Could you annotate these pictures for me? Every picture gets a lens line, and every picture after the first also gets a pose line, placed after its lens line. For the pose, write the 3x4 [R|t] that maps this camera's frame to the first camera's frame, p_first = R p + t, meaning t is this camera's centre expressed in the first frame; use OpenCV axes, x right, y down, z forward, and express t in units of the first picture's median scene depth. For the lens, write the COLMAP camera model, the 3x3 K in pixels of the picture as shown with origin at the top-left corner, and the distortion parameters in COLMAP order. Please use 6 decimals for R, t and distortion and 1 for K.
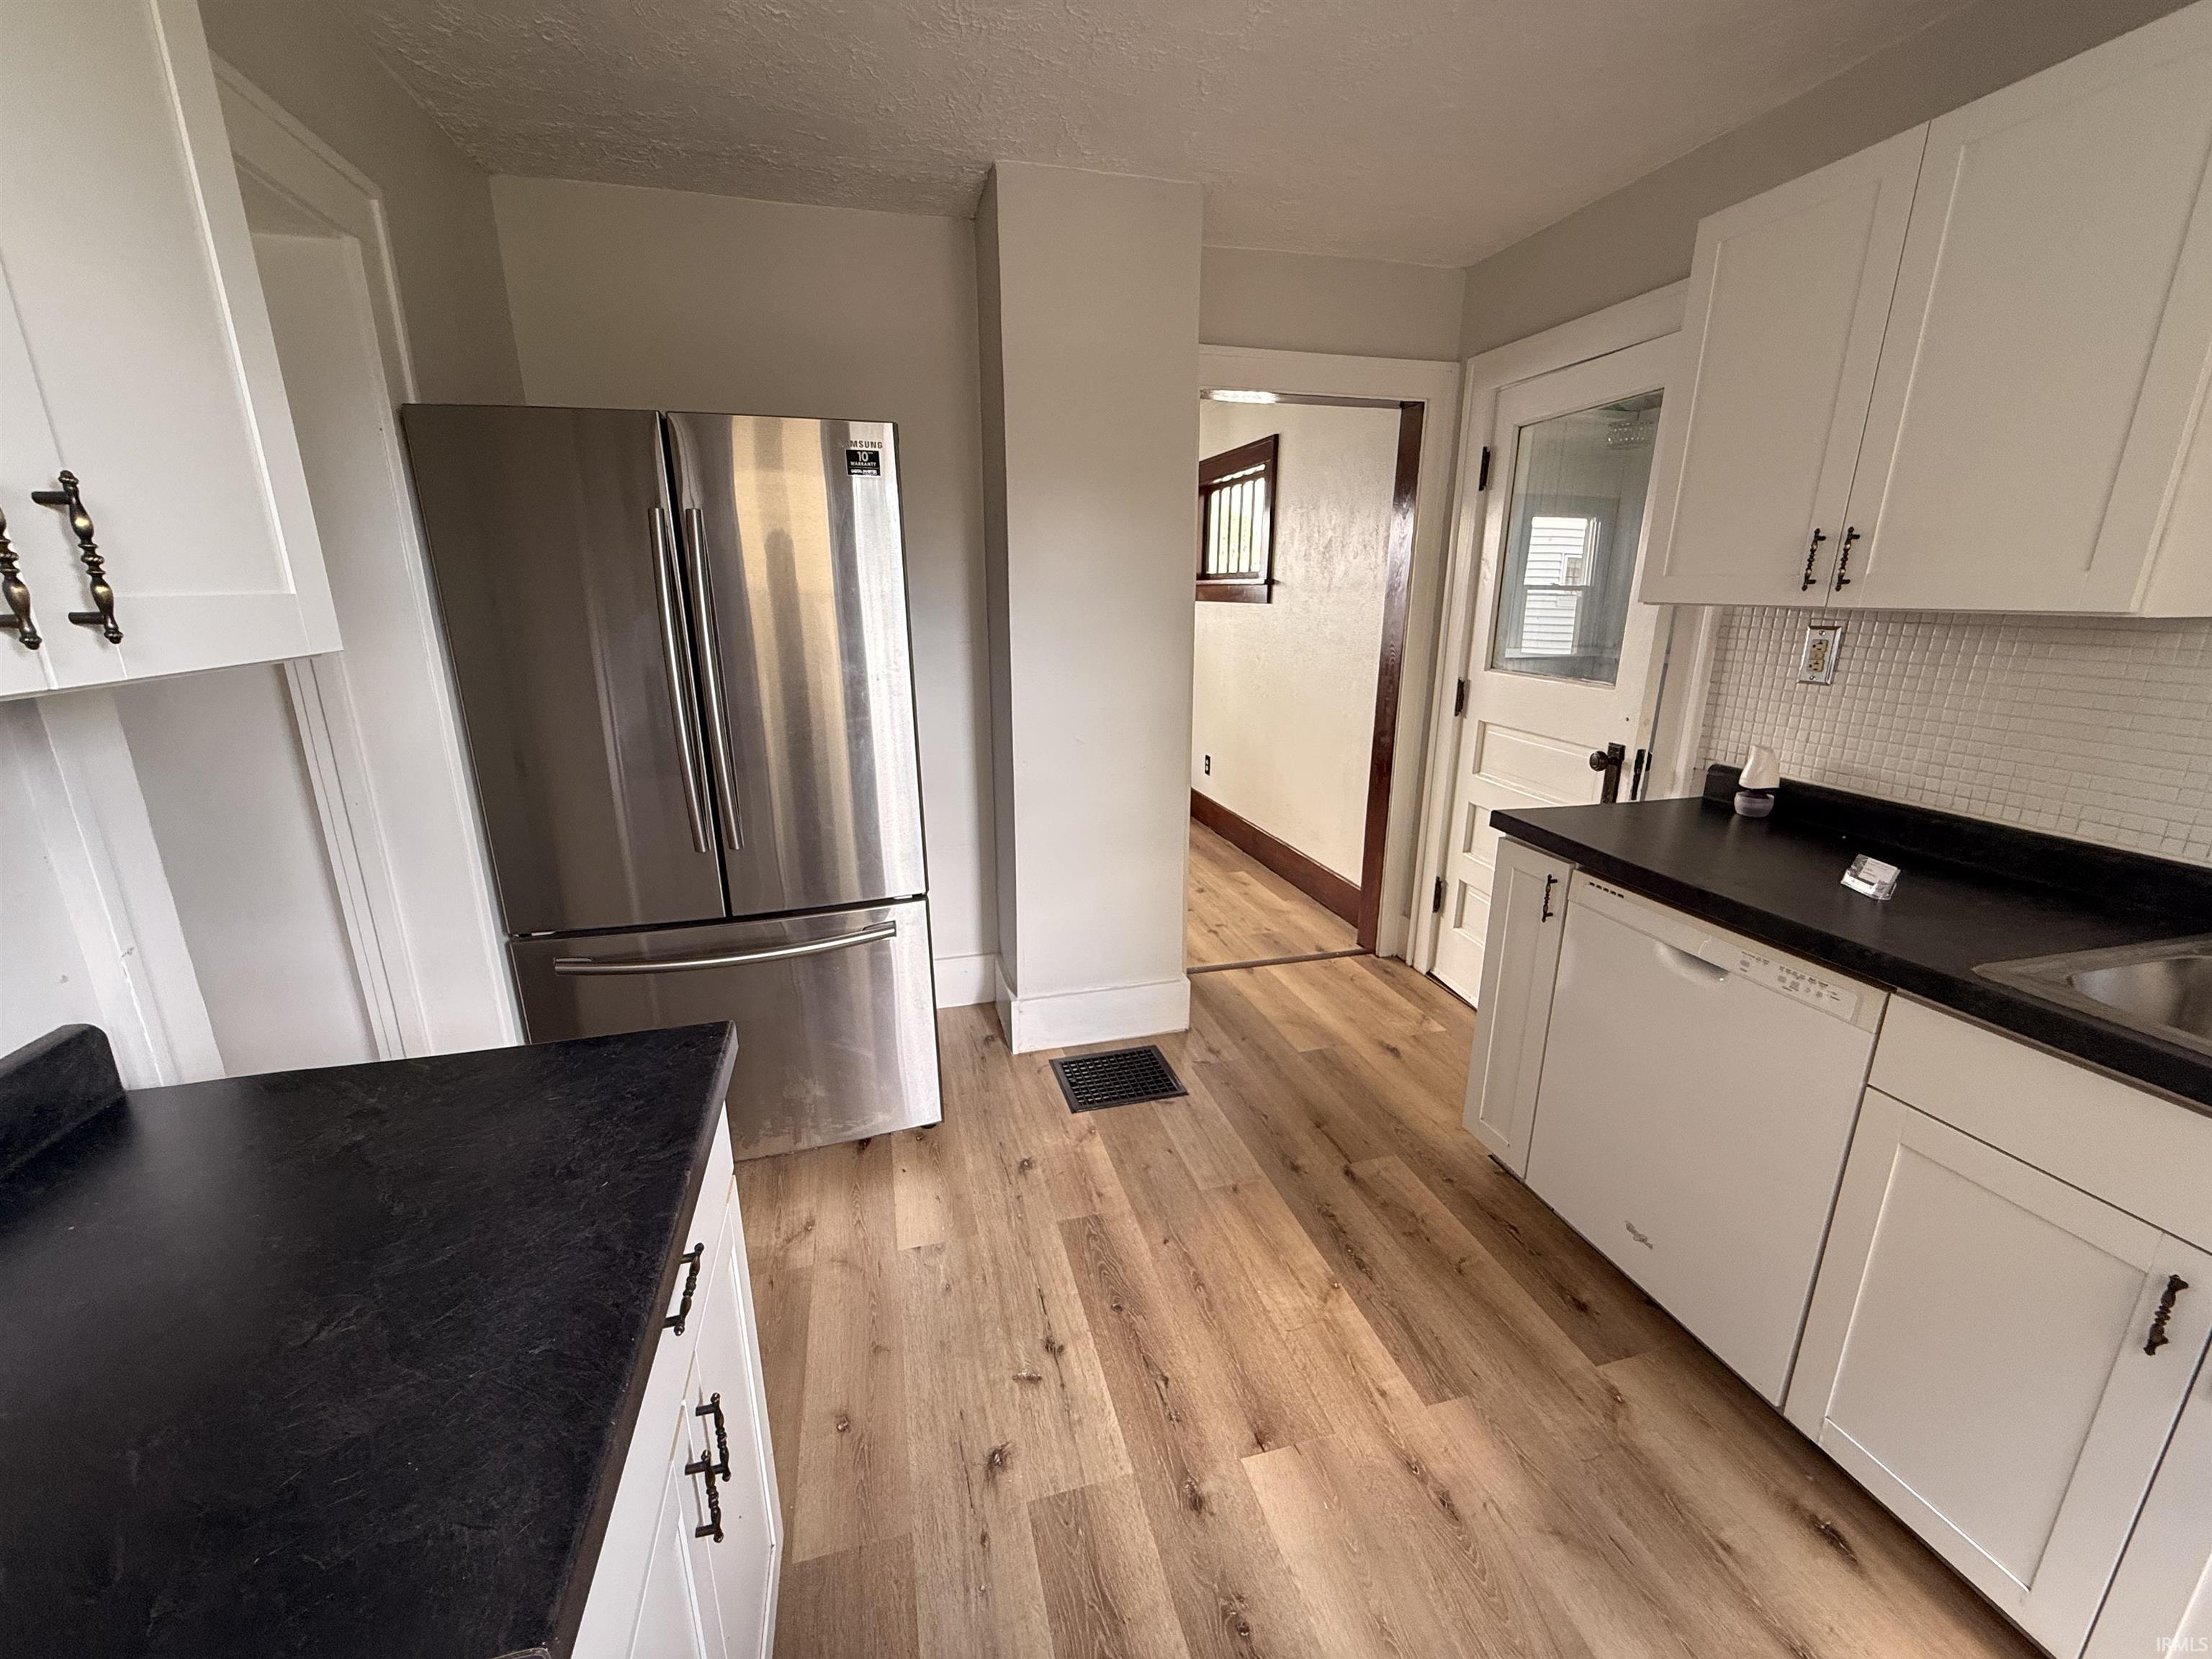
lens RADIAL K [[874.9, 0, 1103.3], [0, 874.9, 834.9], [0, 0, 1]] dist [-0.000996, -0.000137]
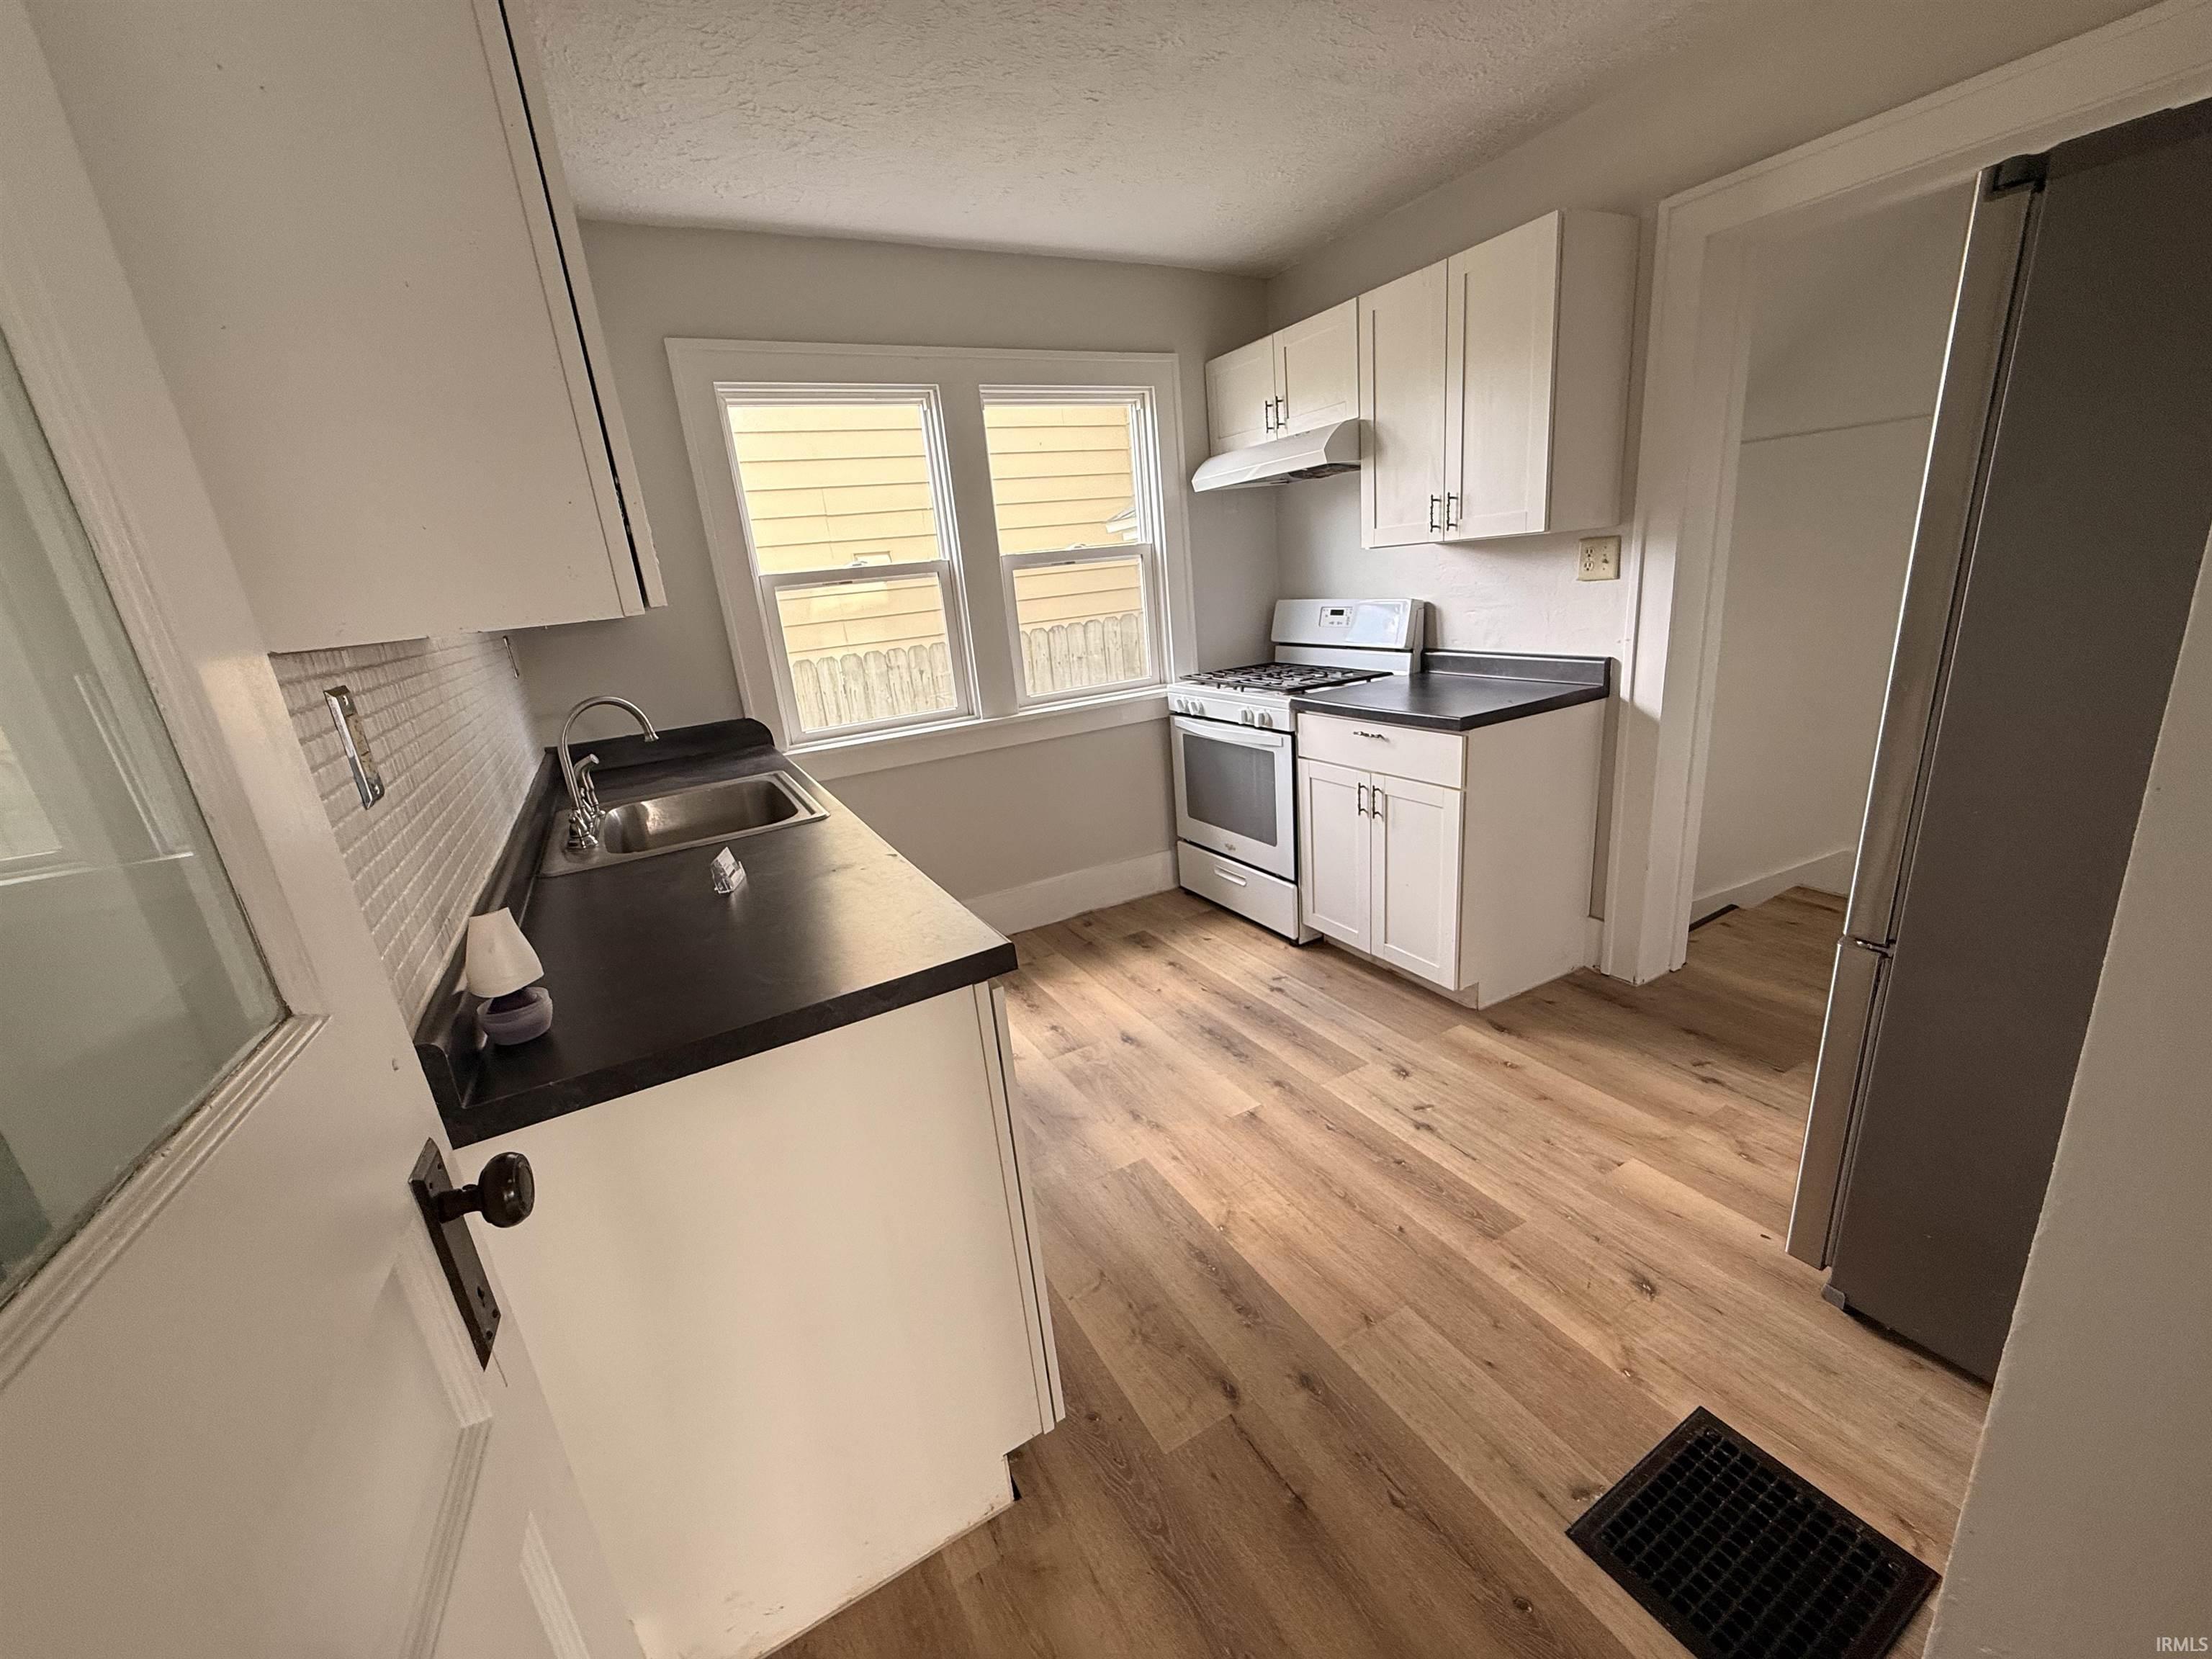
lens RADIAL K [[894.3, 0, 1075.8], [0, 894.3, 816.6], [0, 0, 1]] dist [0.000741, 0.000053]
pose [[-0.971966, 0.152457, -0.178994, 0.544906], [0.039947, 0.857294, 0.513275, -0.442905], [0.231703, 0.491736, -0.839351, 1.599484]]
